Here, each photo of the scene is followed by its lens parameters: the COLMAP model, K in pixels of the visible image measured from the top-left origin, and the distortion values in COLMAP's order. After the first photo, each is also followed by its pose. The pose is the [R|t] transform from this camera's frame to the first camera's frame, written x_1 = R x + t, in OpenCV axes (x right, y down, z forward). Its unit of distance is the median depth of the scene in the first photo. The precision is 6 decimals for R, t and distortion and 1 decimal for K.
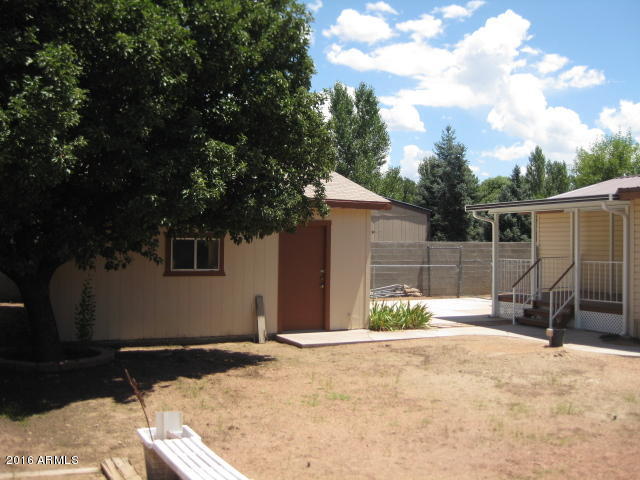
lens RADIAL K [[735.7, 0, 320.0], [0, 735.7, 240.0], [0, 0, 1]] dist [-0.108675, -0.002702]
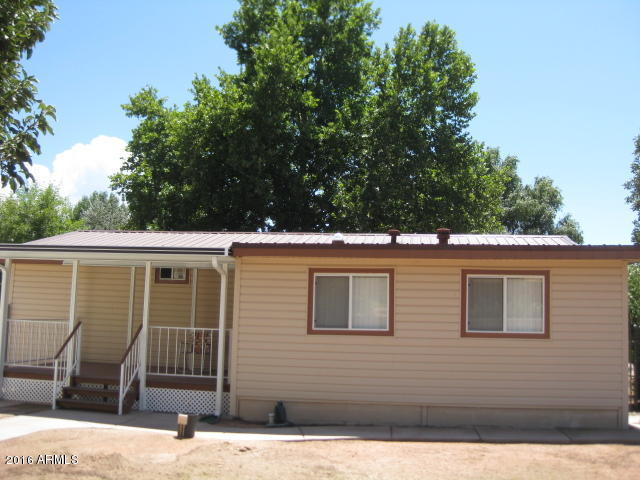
lens RADIAL K [[735.7, 0, 320.0], [0, 735.7, 240.0], [0, 0, 1]] dist [-0.108675, -0.002702]
pose [[0.563658, 0.108812, 0.818810, -0.224817], [-0.038711, 0.993676, -0.105402, 0.012428], [-0.825101, 0.027714, 0.564306, 0.397046]]
